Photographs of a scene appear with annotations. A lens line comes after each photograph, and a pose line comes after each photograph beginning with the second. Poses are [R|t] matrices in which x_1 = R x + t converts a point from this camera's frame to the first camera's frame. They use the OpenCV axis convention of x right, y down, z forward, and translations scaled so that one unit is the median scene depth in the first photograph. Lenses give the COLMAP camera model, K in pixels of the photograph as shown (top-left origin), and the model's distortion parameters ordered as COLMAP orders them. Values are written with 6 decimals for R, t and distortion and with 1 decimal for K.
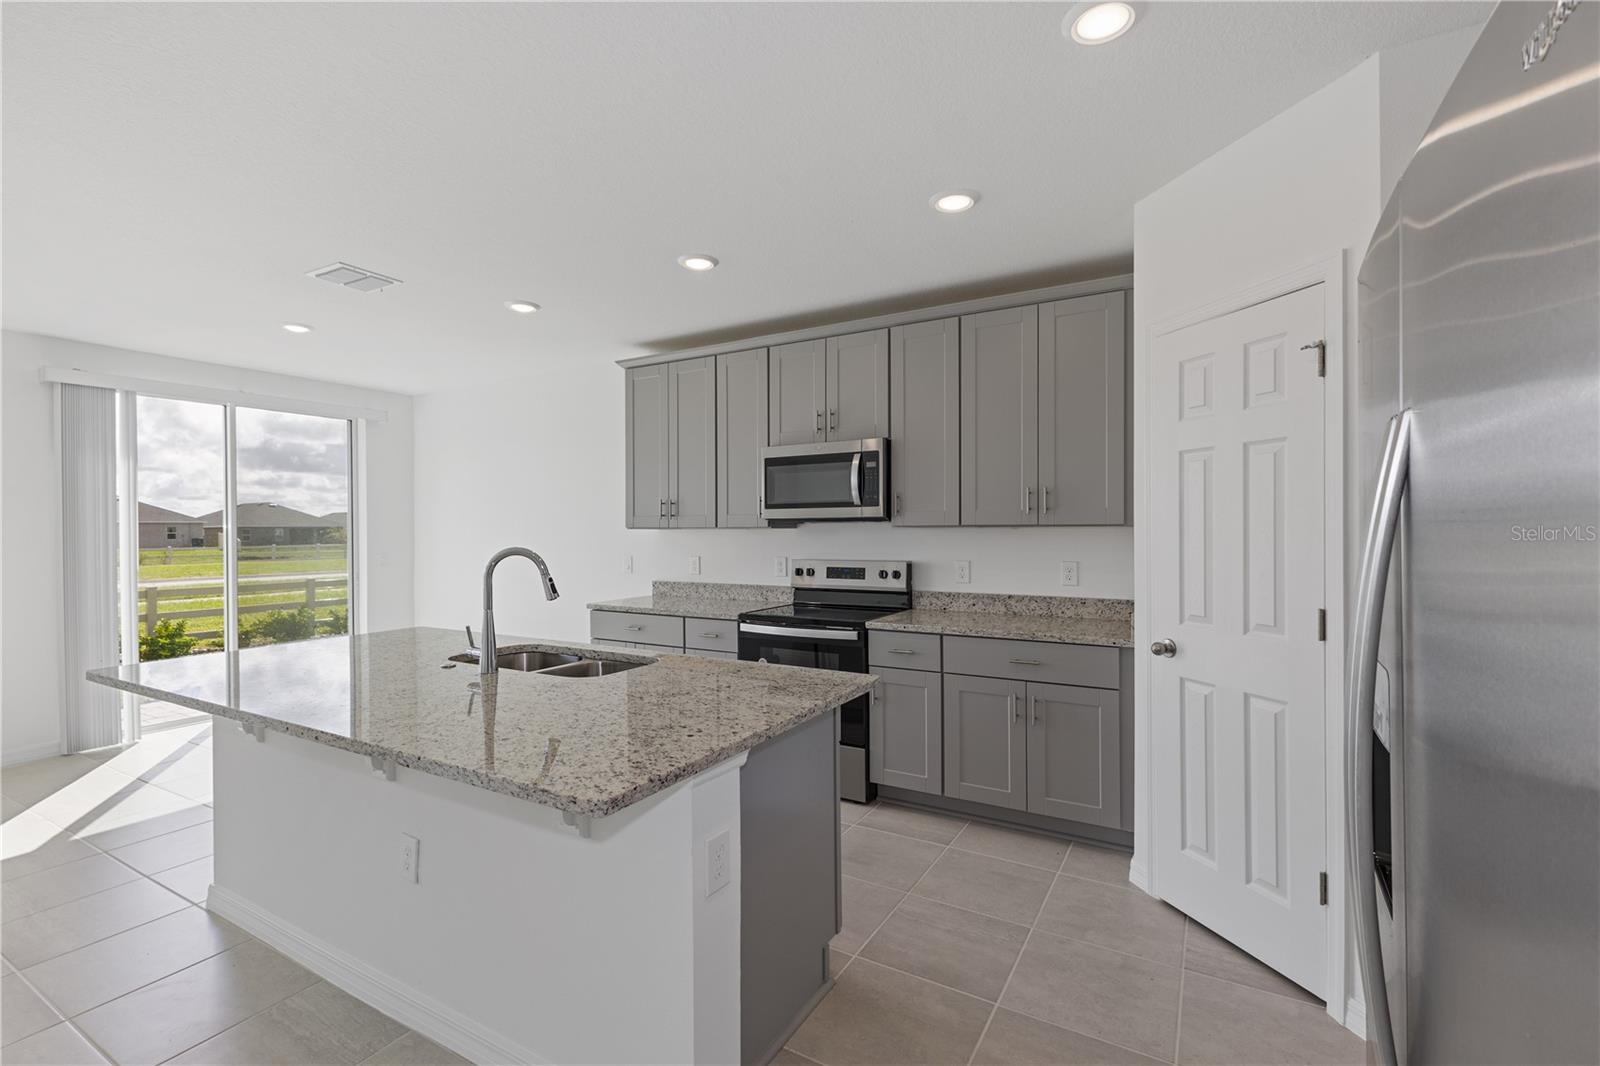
lens RADIAL K [[709.8, 0, 801.0], [0, 709.8, 528.8], [0, 0, 1]] dist [0.005035, -0.000193]
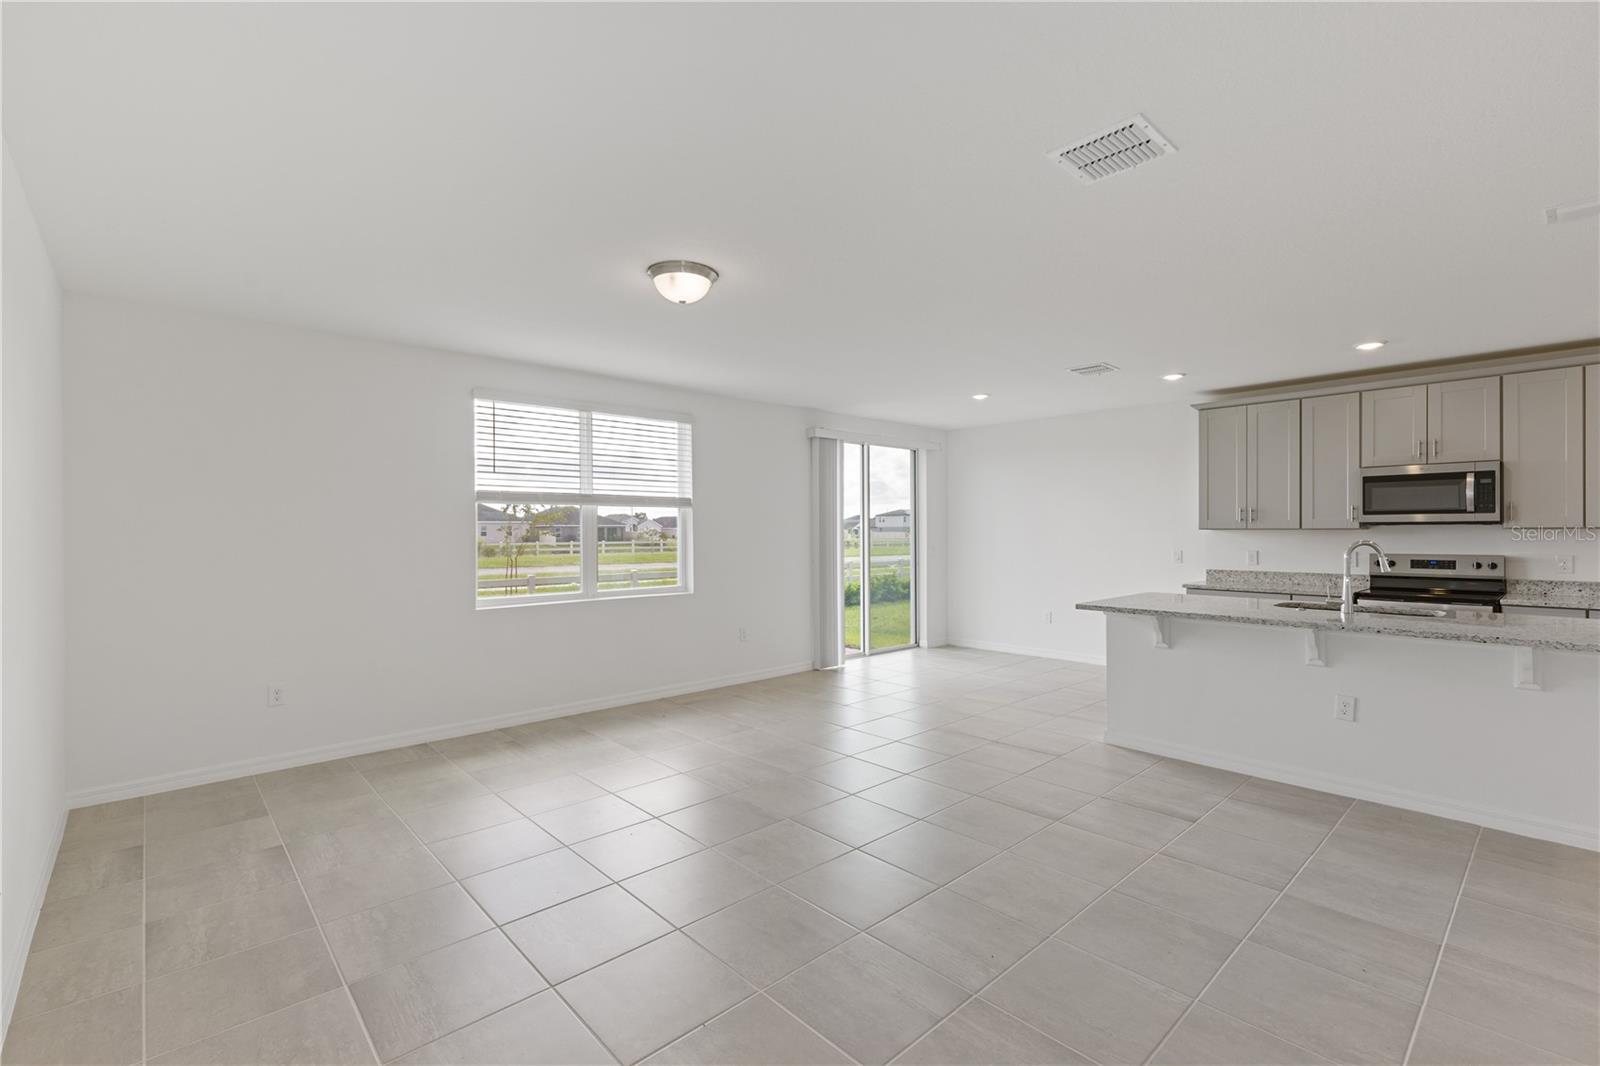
lens RADIAL K [[708.4, 0, 802.6], [0, 708.4, 529.2], [0, 0, 1]] dist [0.010344, -0.000726]
pose [[0.957478, 0.002083, -0.288499, -0.658368], [-0.002302, 0.999997, -0.000419, 0.001693], [0.288498, 0.001065, 0.957480, -0.567704]]
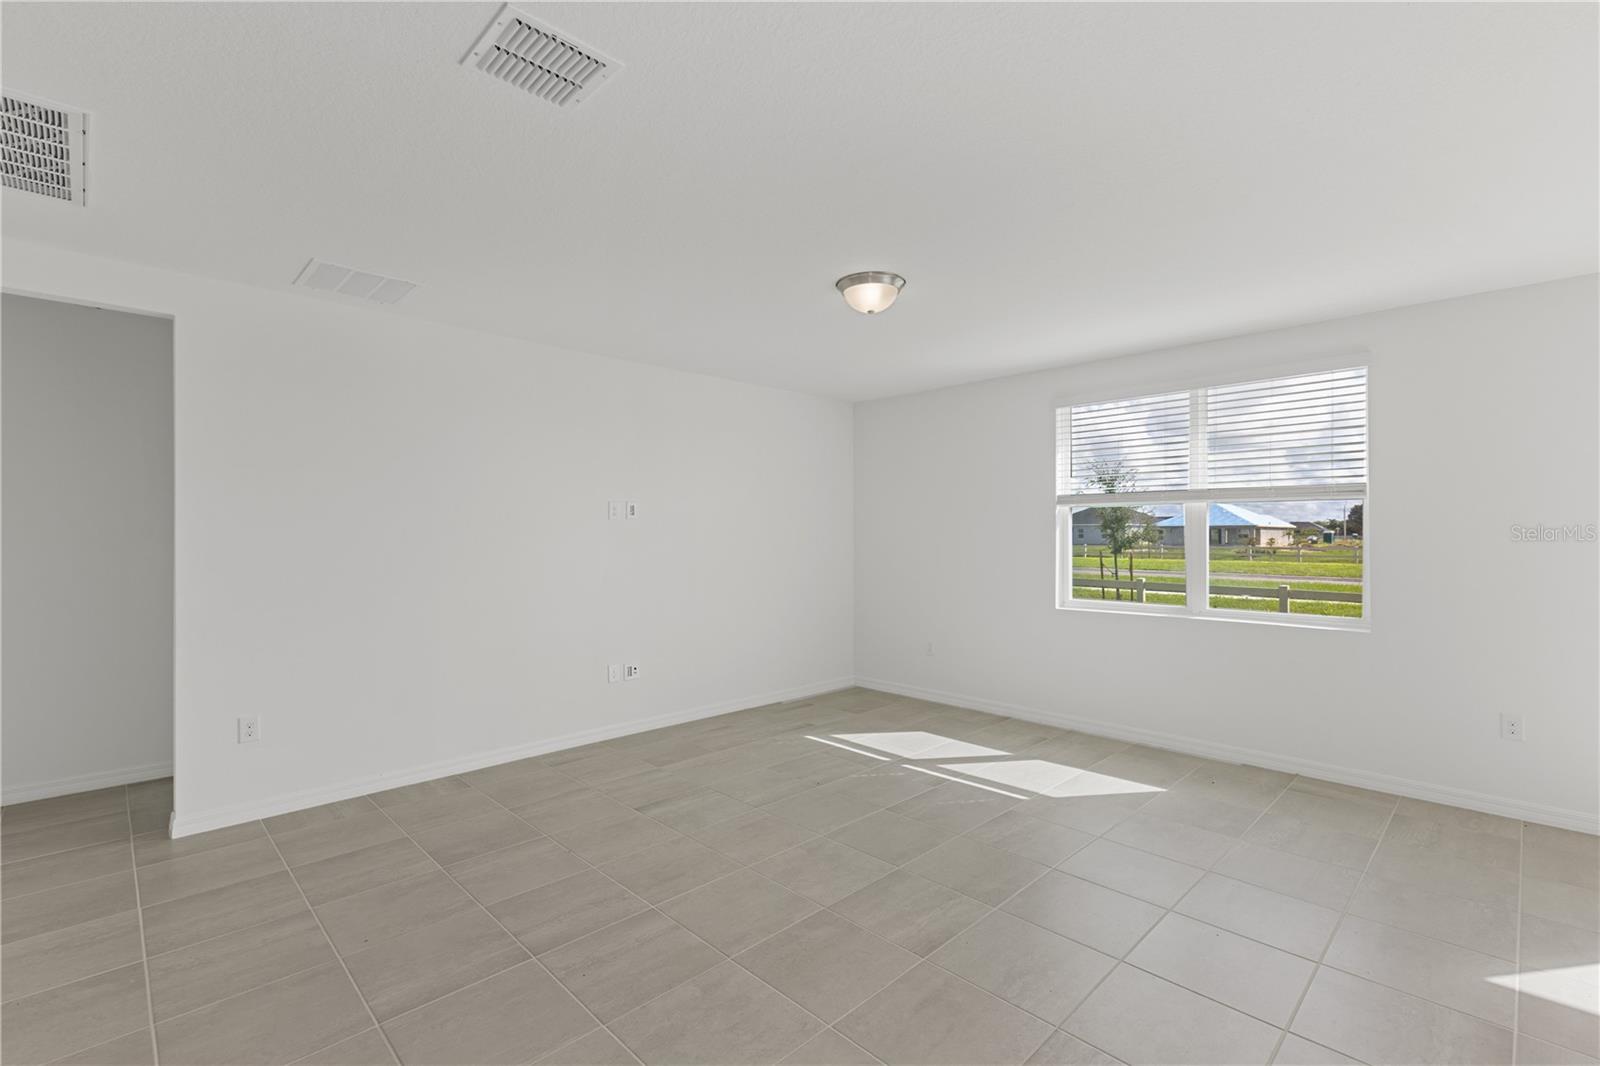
lens RADIAL K [[708.4, 0, 802.6], [0, 708.4, 529.2], [0, 0, 1]] dist [0.010344, -0.000726]
pose [[-0.257646, -0.000650, -0.966239, -0.195472], [0.004043, 0.999990, -0.001751, -0.002301], [0.966231, -0.004358, -0.257641, 0.312486]]
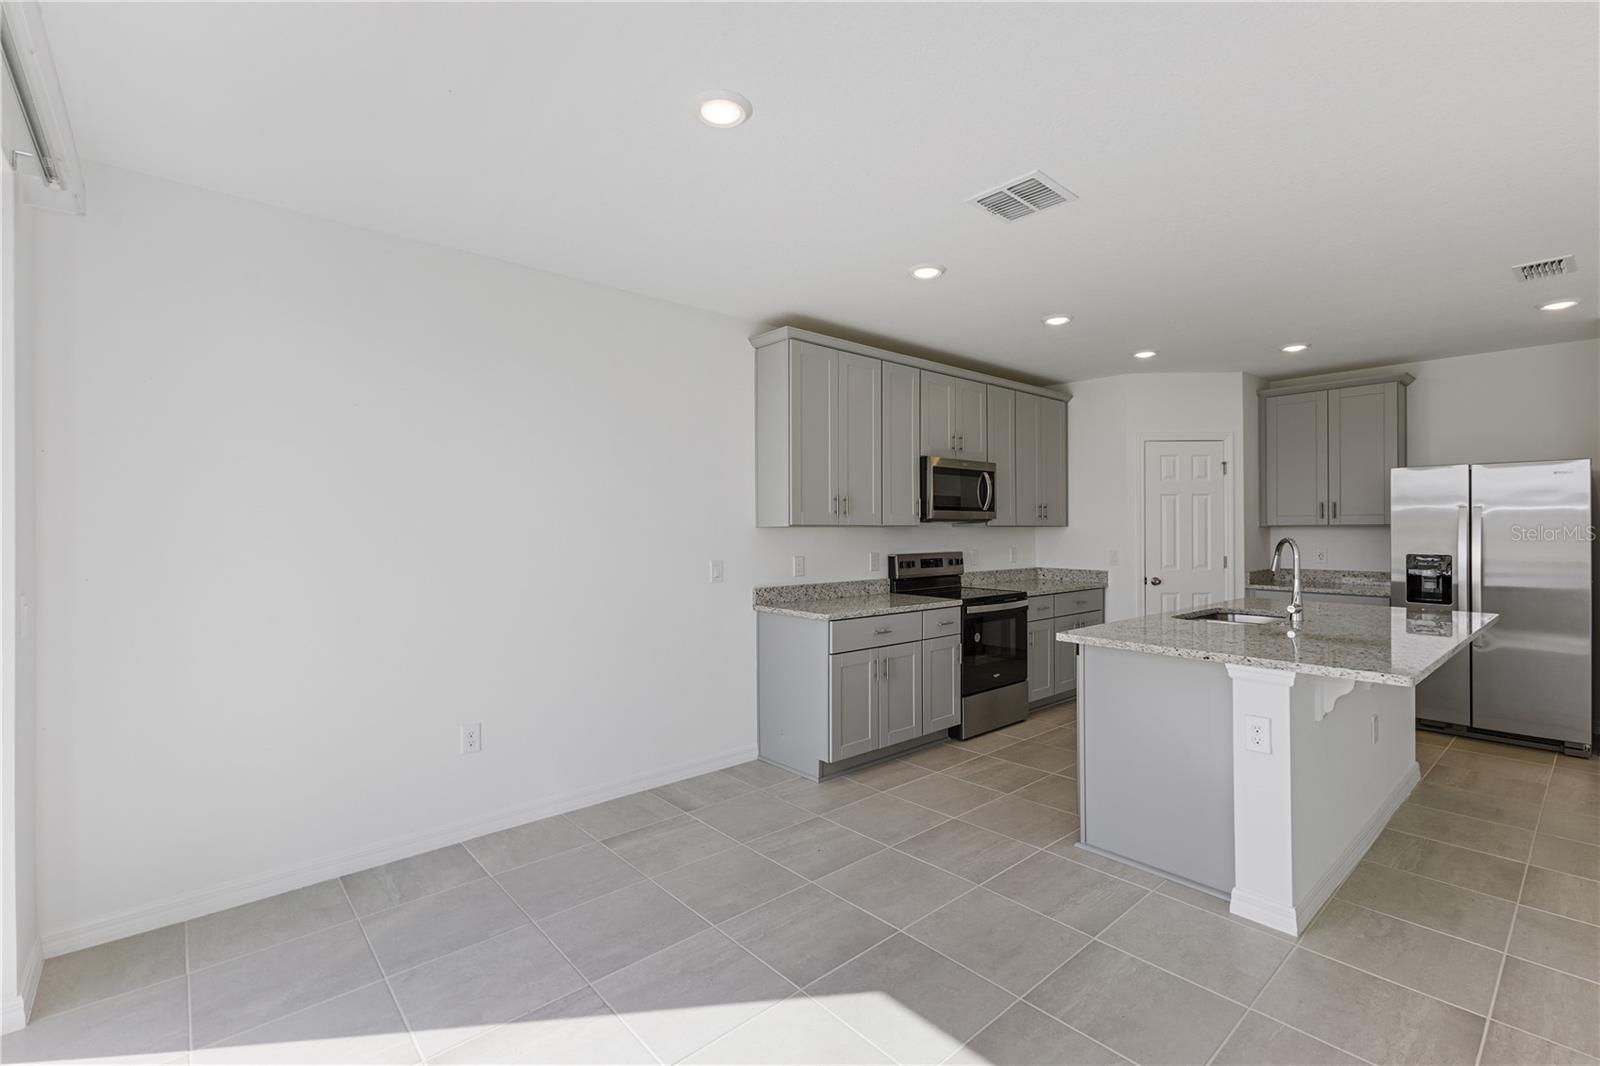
lens RADIAL K [[709.8, 0, 801.0], [0, 709.8, 528.8], [0, 0, 1]] dist [0.005035, -0.000193]
pose [[0.313758, 0.003945, 0.949495, -1.201026], [-0.000984, 0.999992, -0.003830, 0.007168], [-0.949503, 0.000267, 0.313759, 0.829170]]
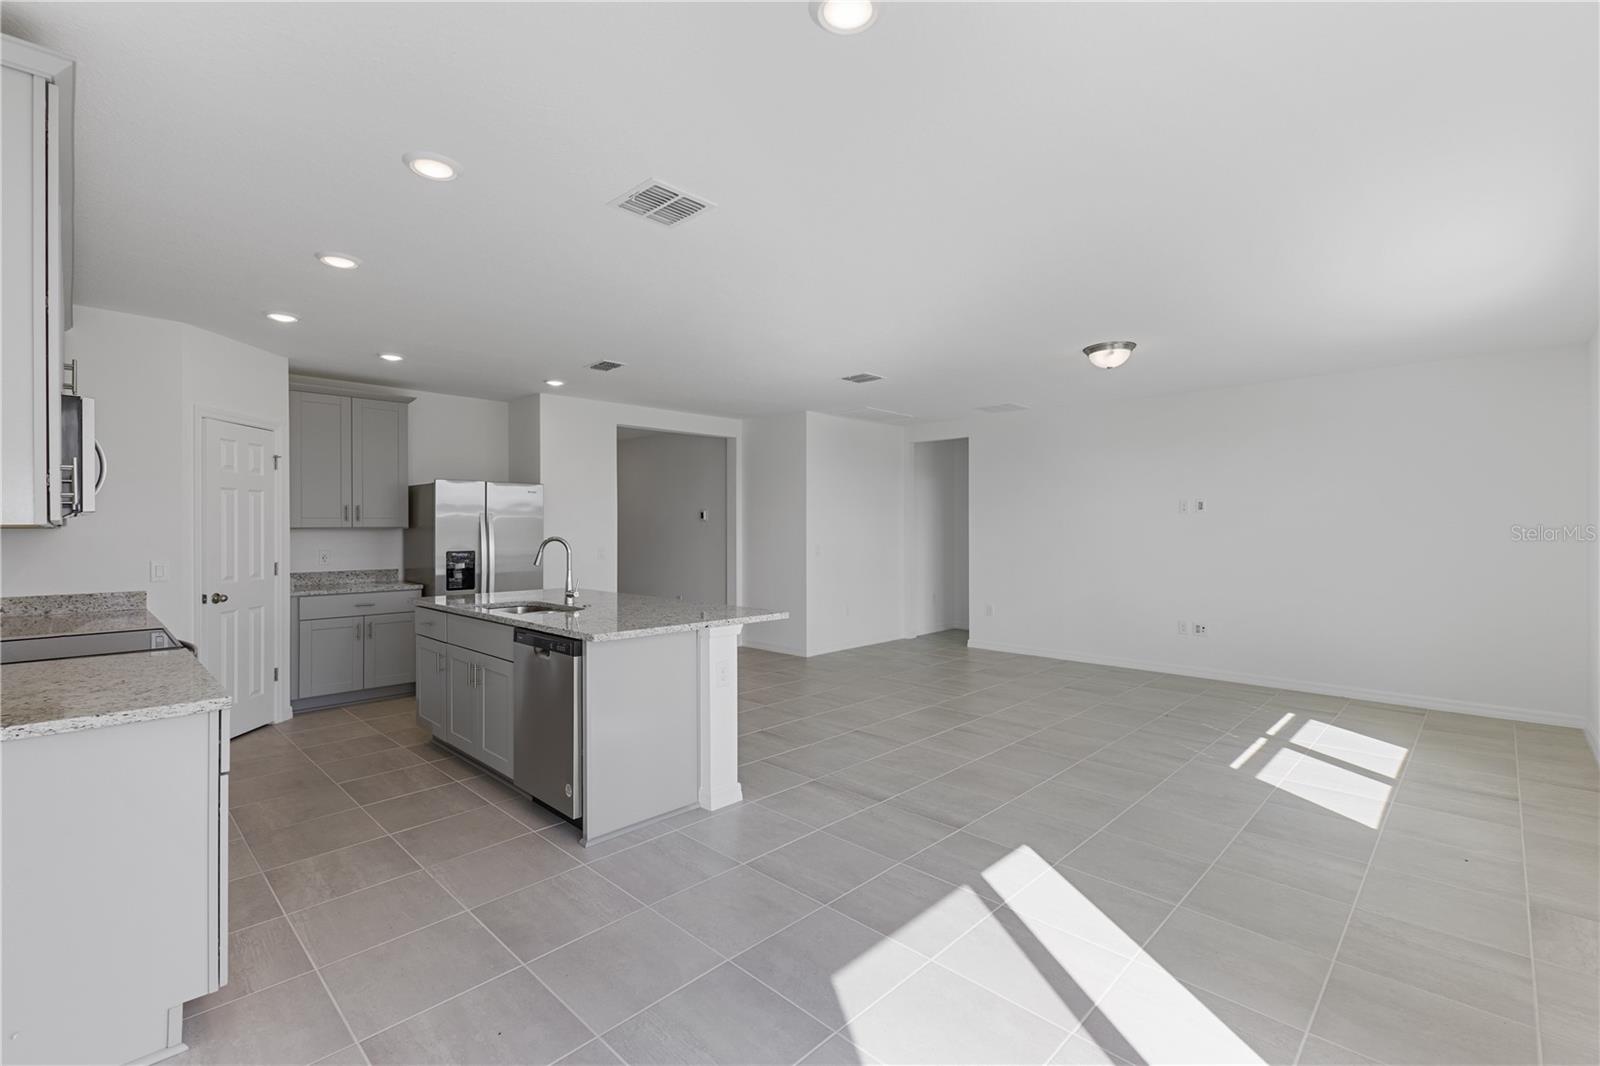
lens RADIAL K [[708.4, 0, 802.6], [0, 708.4, 529.2], [0, 0, 1]] dist [0.010344, -0.000726]
pose [[-0.971652, 0.009580, 0.236220, -0.804081], [0.009637, 0.999953, -0.000915, 0.007145], [-0.236218, 0.001387, -0.971699, 1.450406]]
